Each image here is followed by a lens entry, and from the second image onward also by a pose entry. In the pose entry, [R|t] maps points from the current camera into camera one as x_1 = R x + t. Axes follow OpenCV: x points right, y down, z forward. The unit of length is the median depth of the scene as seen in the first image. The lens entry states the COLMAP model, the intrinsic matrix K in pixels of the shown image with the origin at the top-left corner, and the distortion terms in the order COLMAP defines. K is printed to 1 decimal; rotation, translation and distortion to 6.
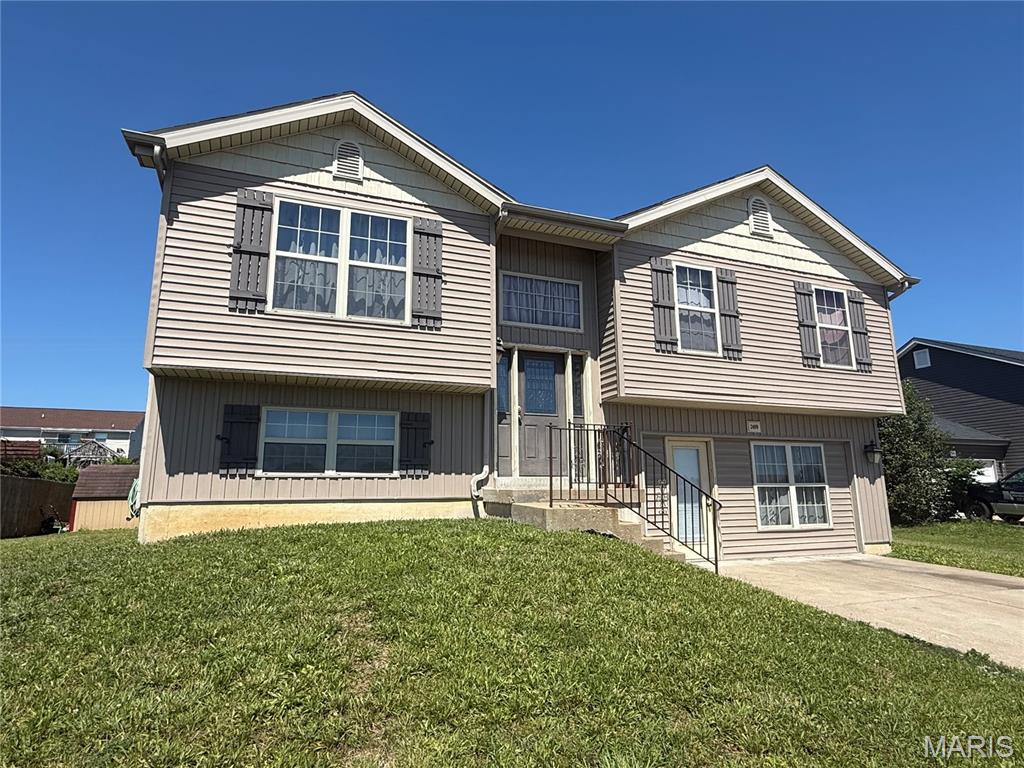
lens RADIAL K [[589.4, 0, 512.0], [0, 589.4, 384.0], [0, 0, 1]] dist [0.000078, -0.001175]
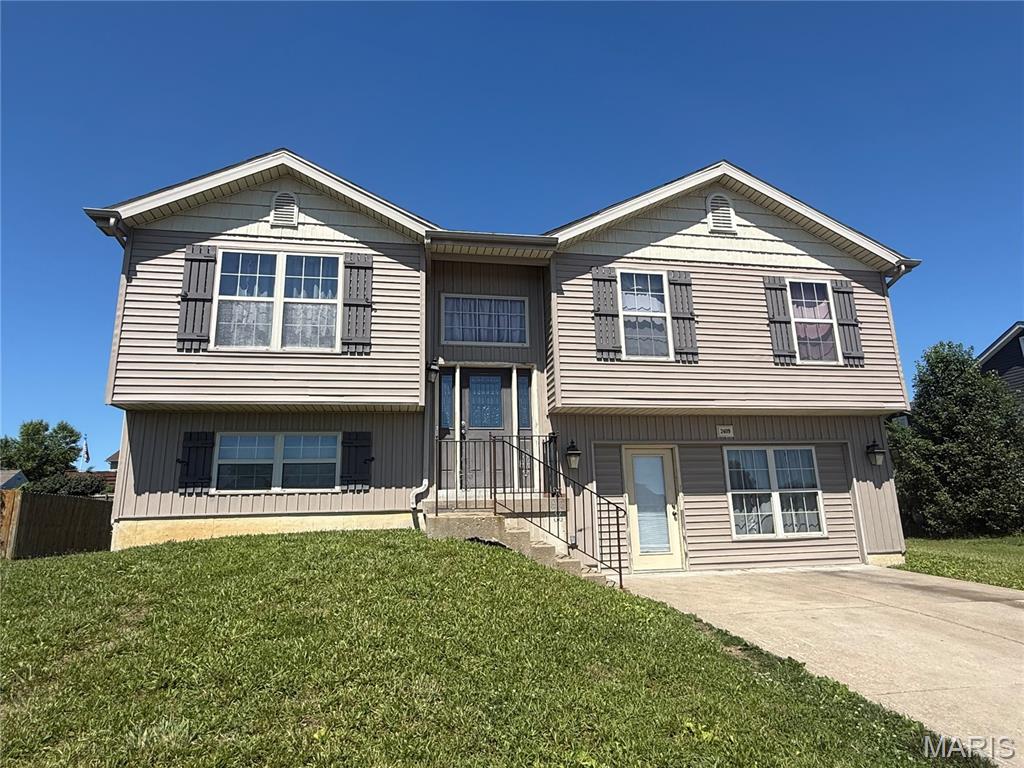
lens RADIAL K [[589.4, 0, 512.0], [0, 589.4, 384.0], [0, 0, 1]] dist [0.000078, -0.001175]
pose [[0.980473, -0.058567, -0.187729, 0.298083], [0.053310, 0.998035, -0.032936, 0.010672], [0.189289, 0.022285, 0.981668, -0.009654]]
